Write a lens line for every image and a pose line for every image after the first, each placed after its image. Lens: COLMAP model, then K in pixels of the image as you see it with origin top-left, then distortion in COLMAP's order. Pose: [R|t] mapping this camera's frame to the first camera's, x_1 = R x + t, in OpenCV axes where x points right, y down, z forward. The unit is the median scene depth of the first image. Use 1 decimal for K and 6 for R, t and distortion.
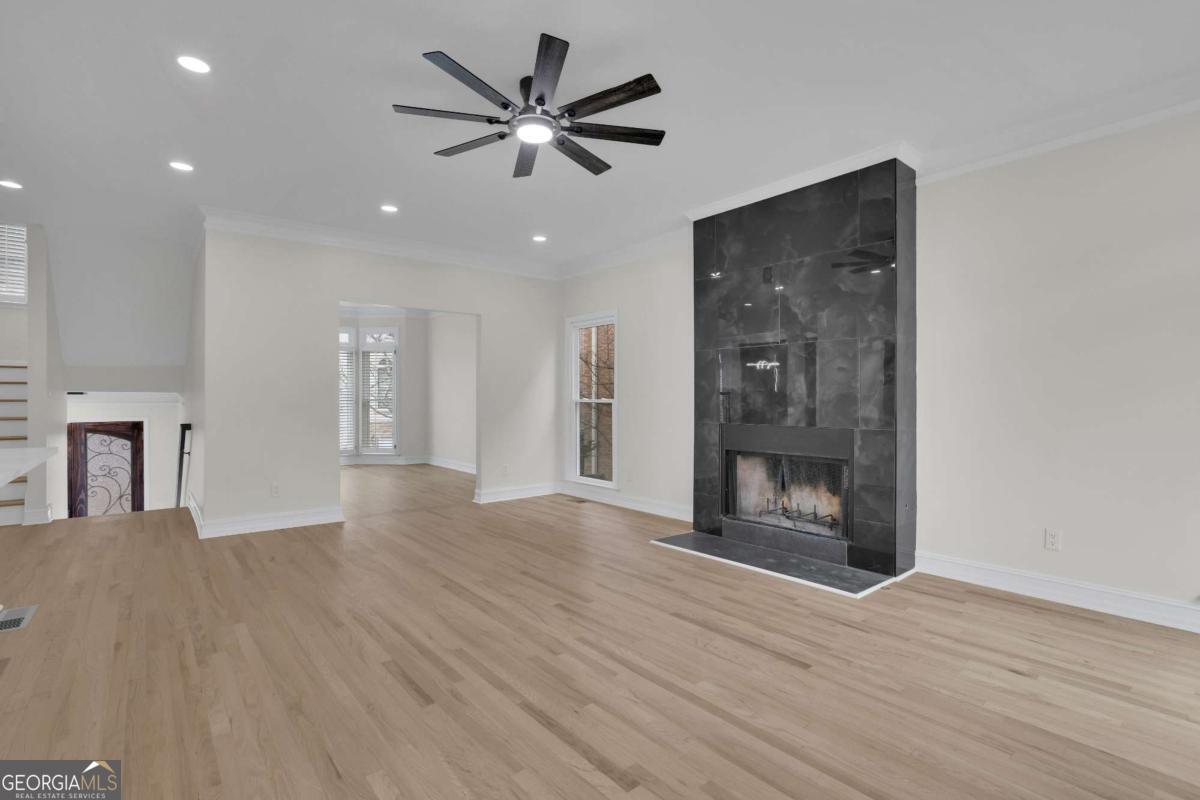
lens RADIAL K [[565.0, 0, 597.7], [0, 565.0, 401.9], [0, 0, 1]] dist [-0.038937, 0.012777]
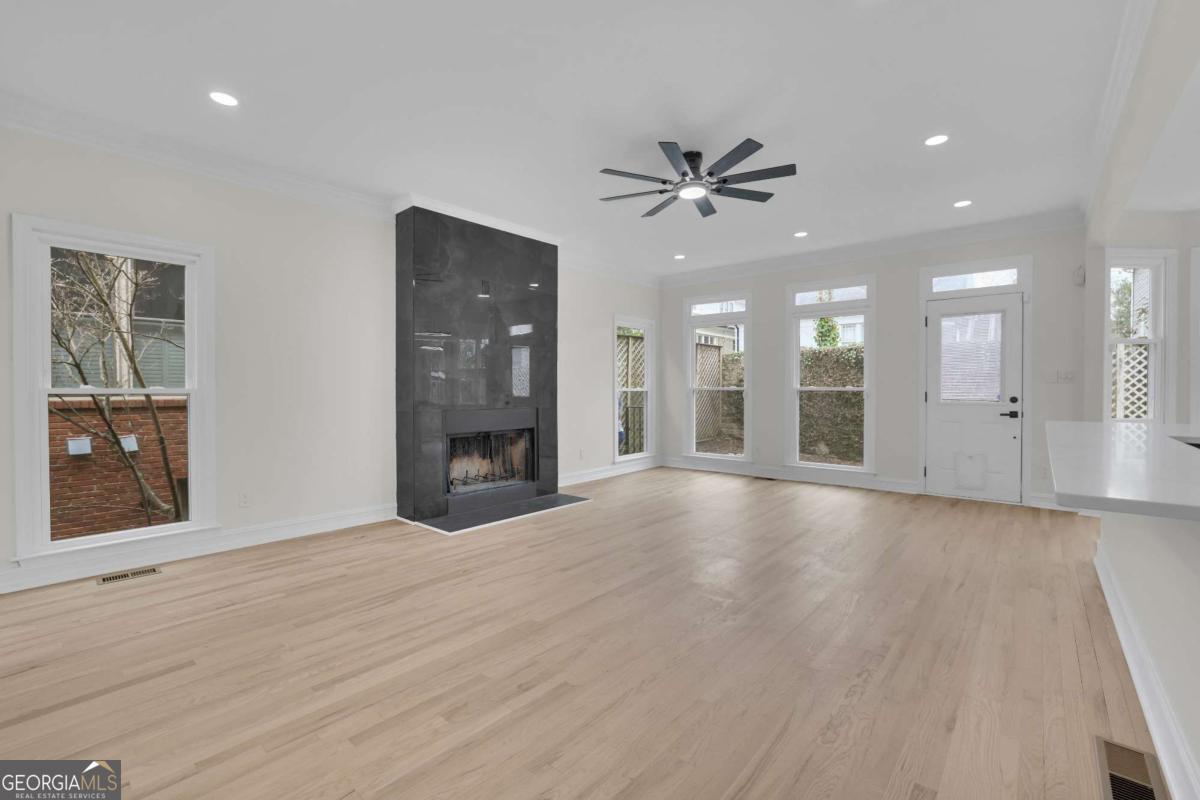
lens RADIAL K [[521.3, 0, 599.4], [0, 521.3, 400.1], [0, 0, 1]] dist [-0.043371, 0.011900]
pose [[-0.161412, -0.021770, 0.986647, -0.994514], [0.005249, 0.999724, 0.022917, -0.003763], [-0.986873, 0.008878, -0.161253, 1.072114]]
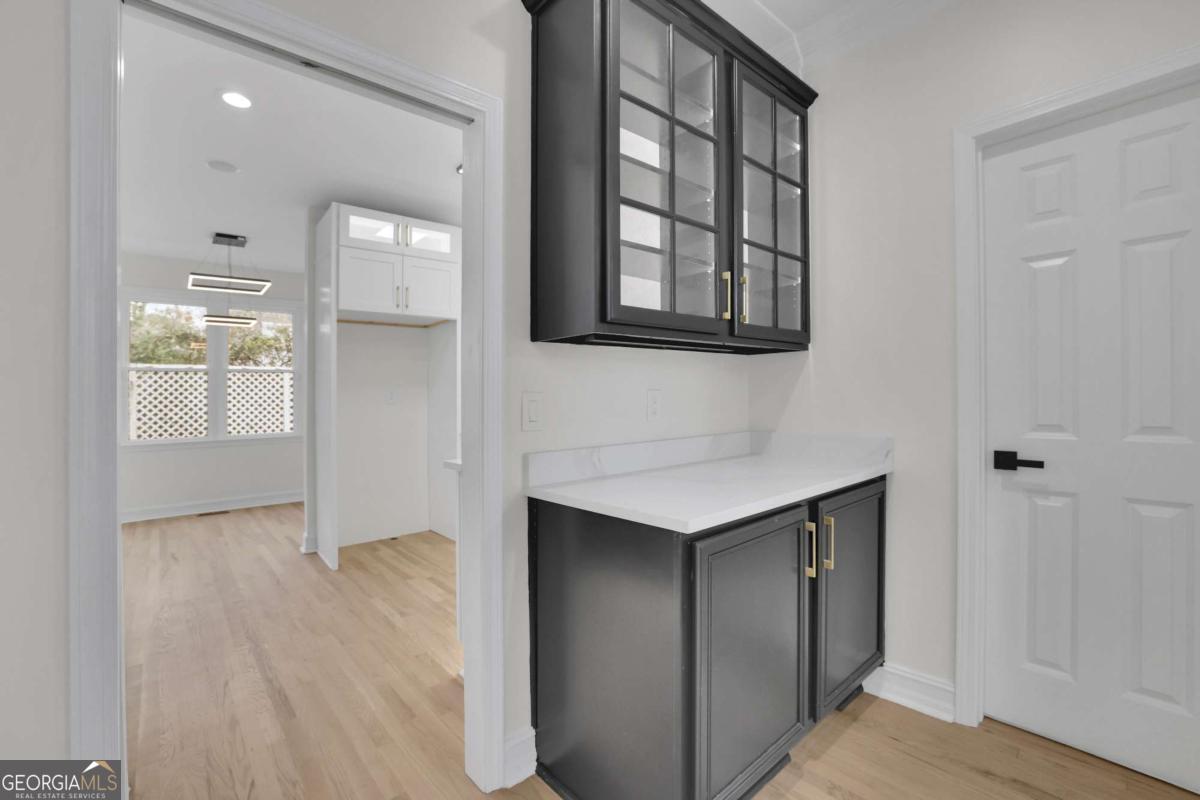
lens RADIAL K [[521.3, 0, 586.5], [0, 521.3, 391.9], [0, 0, 1]] dist [-0.043371, 0.011900]
pose [[-0.999858, 0.016853, 0.000914, -1.300783], [0.016841, 0.999784, -0.012192, -0.011154], [-0.001120, -0.012175, -0.999925, 0.812516]]
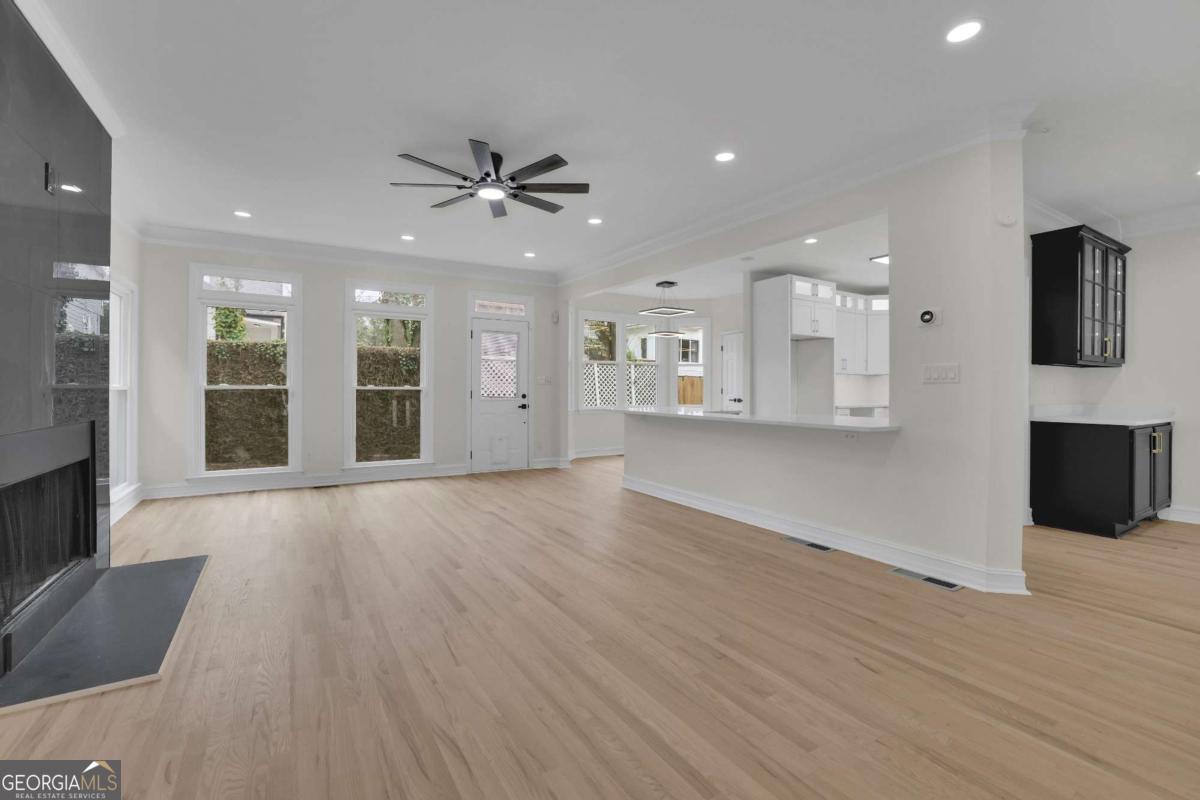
lens RADIAL K [[521.3, 0, 597.6], [0, 521.3, 387.1], [0, 0, 1]] dist [-0.043371, 0.011900]
pose [[-0.990912, -0.005852, 0.134384, -0.405966], [-0.005893, 0.999983, 0.000090, -0.003910], [-0.134382, -0.000702, -0.990929, 1.666995]]
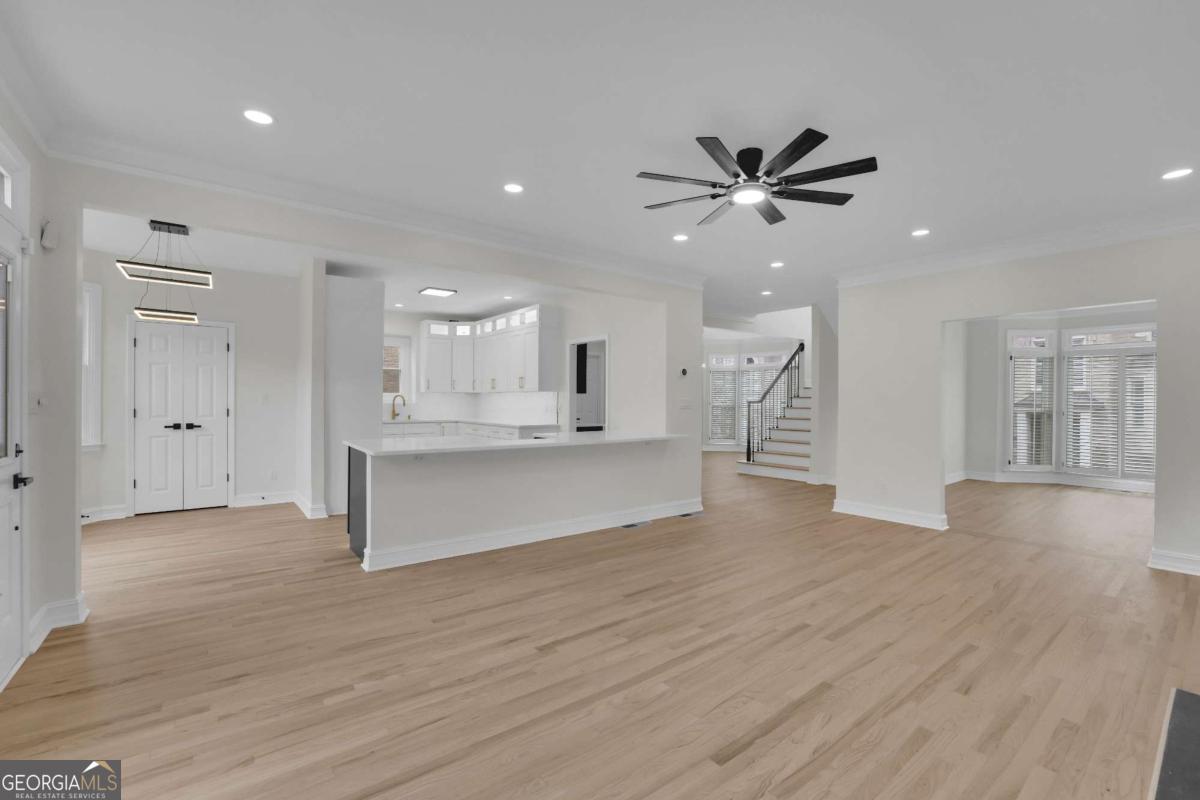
lens RADIAL K [[515.6, 0, 600.6], [0, 515.6, 397.4], [0, 0, 1]] dist [-0.032934, 0.001043]
pose [[-0.032899, -0.003565, -0.999452, 0.728250], [-0.008600, 0.999958, -0.003284, -0.039197], [0.999422, 0.008487, -0.032928, 0.546208]]
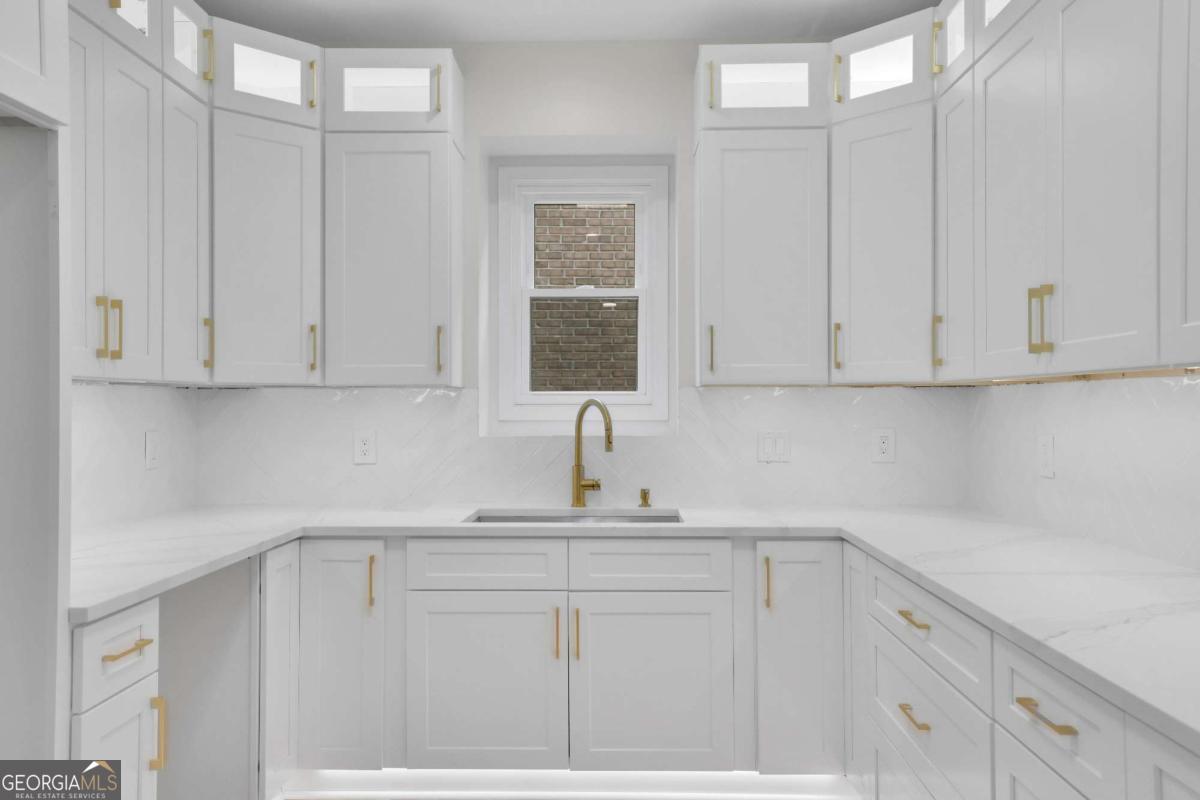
lens RADIAL K [[928.2, 0, 599.4], [0, 928.2, 402.1], [0, 0, 1]] dist [0.016629, 0.035724]
pose [[-0.665336, -0.002026, -0.746541, -0.836878], [-0.000918, 0.999998, -0.001896, -0.045868], [0.746543, -0.000576, -0.665337, 0.199908]]
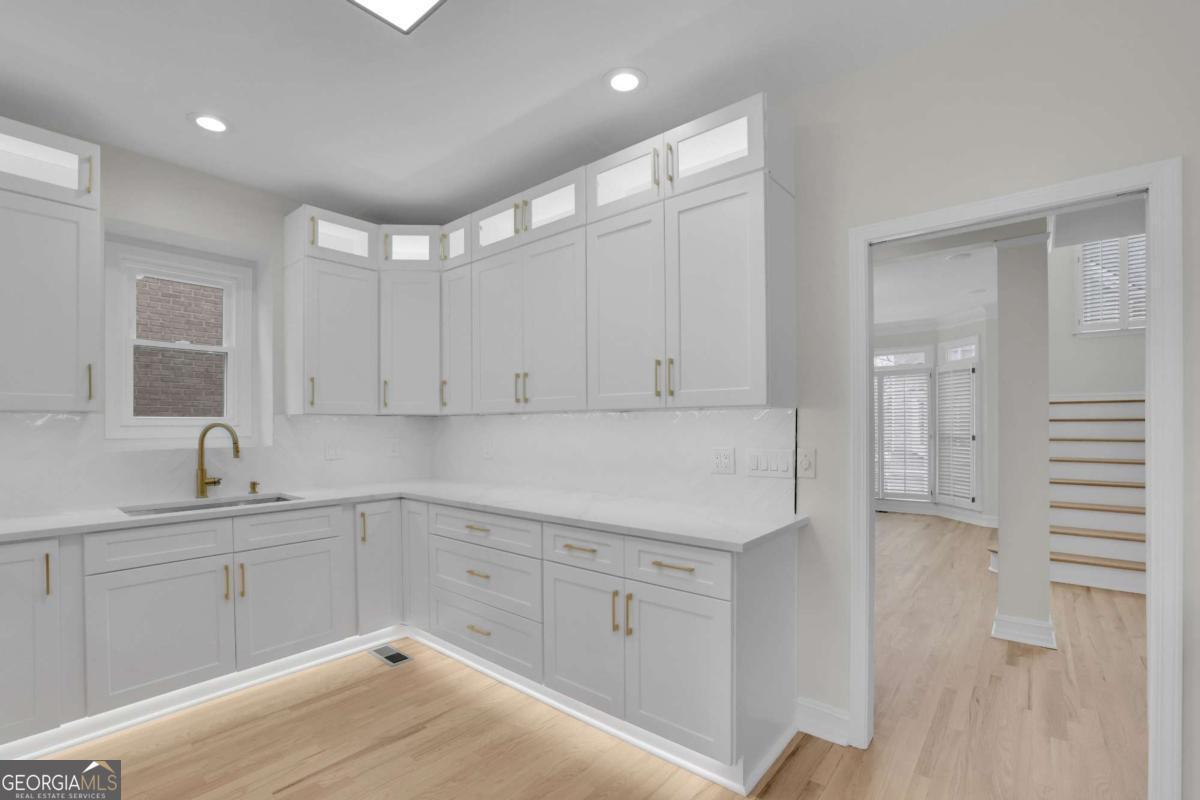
lens RADIAL K [[536.2, 0, 596.4], [0, 536.2, 427.8], [0, 0, 1]] dist [-0.041104, 0.007713]
pose [[0.176379, 0.006550, -0.984300, -0.679291], [0.001606, 0.999975, 0.006943, -0.047081], [0.984321, -0.002806, 0.176364, -0.021814]]
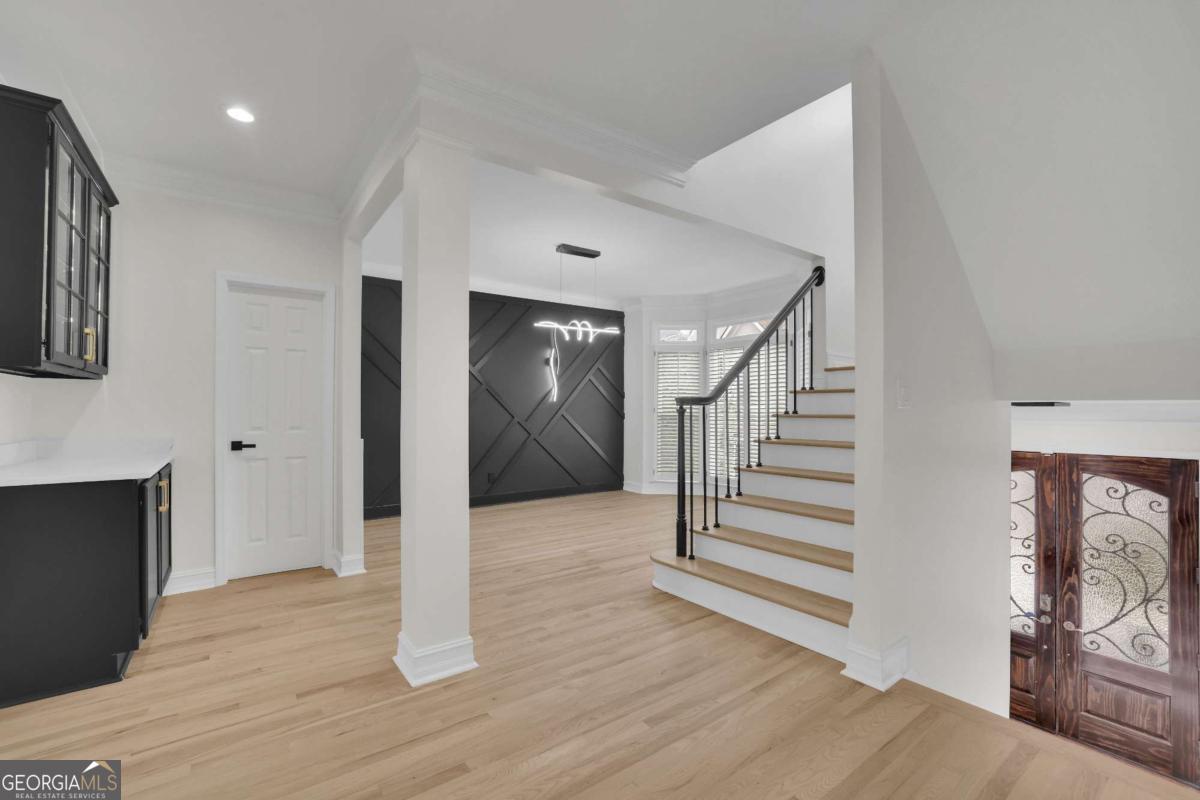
lens RADIAL K [[521.3, 0, 608.8], [0, 521.3, 418.4], [0, 0, 1]] dist [-0.043371, 0.011900]
pose [[-0.044291, 0.015765, -0.998894, -0.768856], [-0.002303, 0.999871, 0.015882, -0.014720], [0.999016, 0.003004, -0.044249, 1.073679]]
